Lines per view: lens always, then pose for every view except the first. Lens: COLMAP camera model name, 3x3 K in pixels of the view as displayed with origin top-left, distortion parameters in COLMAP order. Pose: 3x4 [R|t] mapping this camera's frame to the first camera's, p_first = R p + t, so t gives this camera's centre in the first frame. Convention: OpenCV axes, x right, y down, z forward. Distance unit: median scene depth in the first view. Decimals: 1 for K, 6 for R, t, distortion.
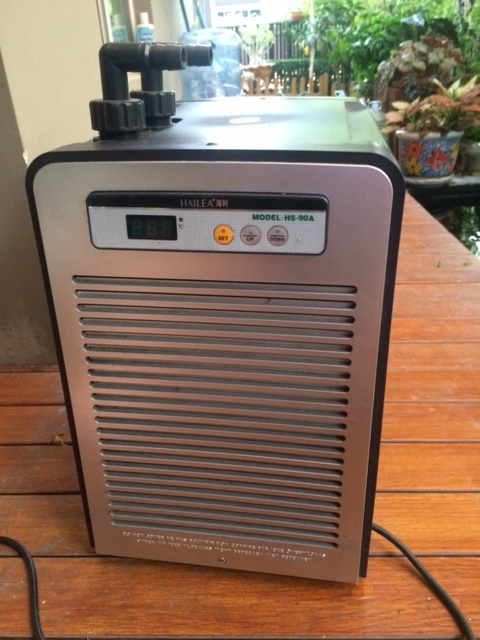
lens RADIAL K [[548.6, 0, 236.7], [0, 548.6, 318.5], [0, 0, 1]] dist [0.079970, -0.111091]
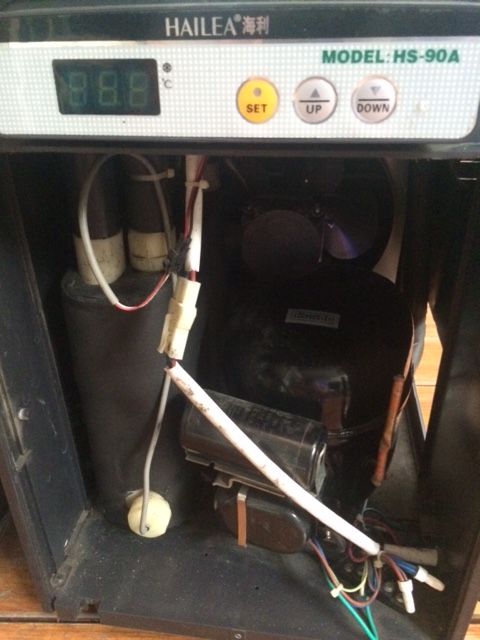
lens RADIAL K [[548.6, 0, 236.7], [0, 548.6, 318.5], [0, 0, 1]] dist [0.079970, -0.111091]
pose [[0.999989, -0.000153, 0.004727, -0.043891], [-0.000227, 0.996767, 0.080352, -0.003154], [-0.004724, -0.080352, 0.996755, 0.506230]]
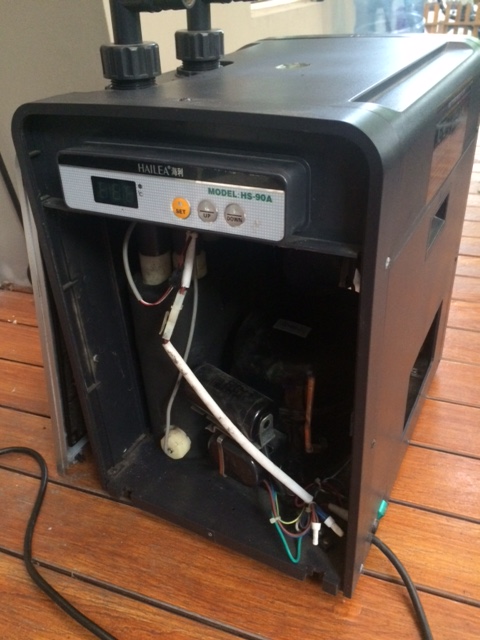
lens RADIAL K [[548.6, 0, 236.7], [0, 548.6, 318.5], [0, 0, 1]] dist [0.079970, -0.111091]
pose [[0.941138, 0.151261, -0.302291, 0.354191], [-0.117200, 0.984837, 0.127908, -0.100221], [0.317055, -0.084951, 0.944595, 0.175428]]
